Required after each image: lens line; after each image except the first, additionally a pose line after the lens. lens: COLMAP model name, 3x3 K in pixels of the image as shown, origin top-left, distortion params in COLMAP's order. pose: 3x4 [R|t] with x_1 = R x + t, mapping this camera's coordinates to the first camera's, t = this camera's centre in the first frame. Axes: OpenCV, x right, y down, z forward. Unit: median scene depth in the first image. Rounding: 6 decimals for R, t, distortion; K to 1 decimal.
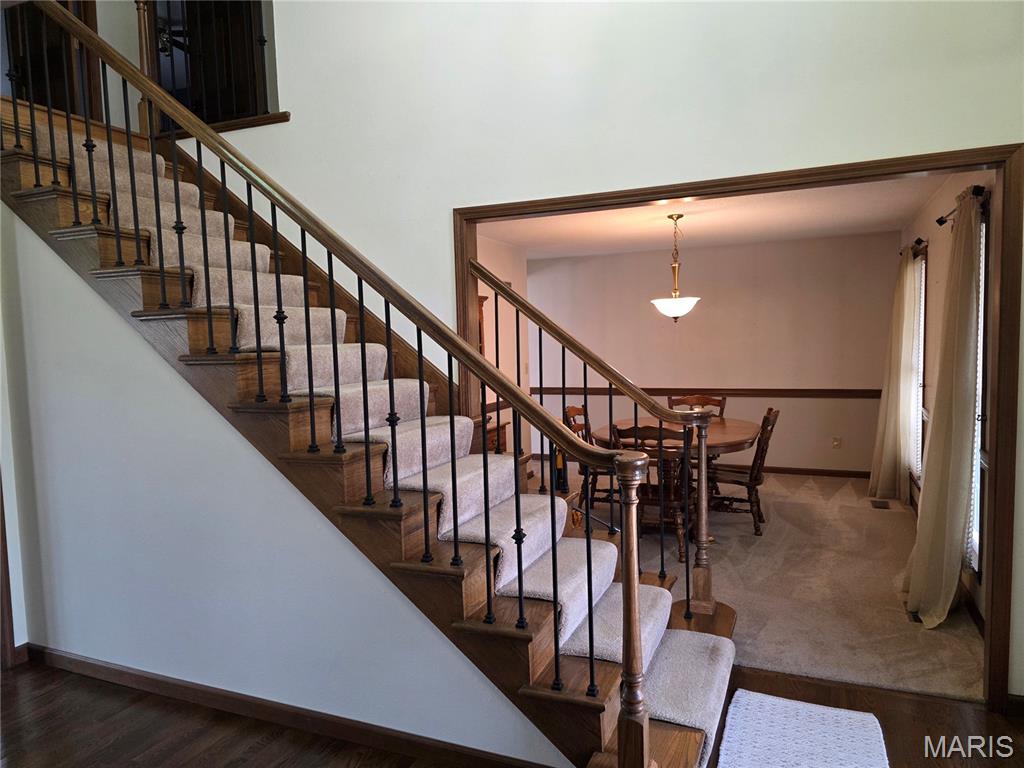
lens RADIAL K [[680.5, 0, 512.0], [0, 680.5, 384.0], [0, 0, 1]] dist [0.062413, -0.047473]
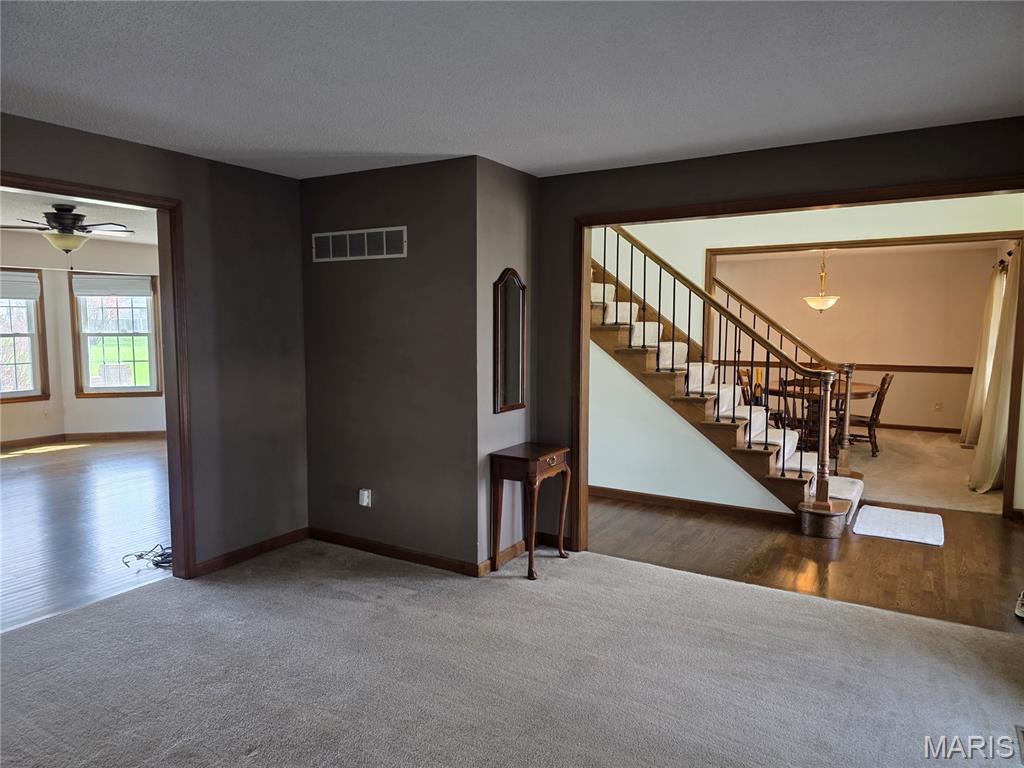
lens RADIAL K [[680.5, 0, 512.0], [0, 680.5, 384.0], [0, 0, 1]] dist [0.062413, -0.047473]
pose [[0.990968, 0.036660, -0.128993, -0.236075], [-0.033864, 0.999143, 0.023806, 0.051517], [0.129755, -0.019223, 0.991360, -0.589641]]
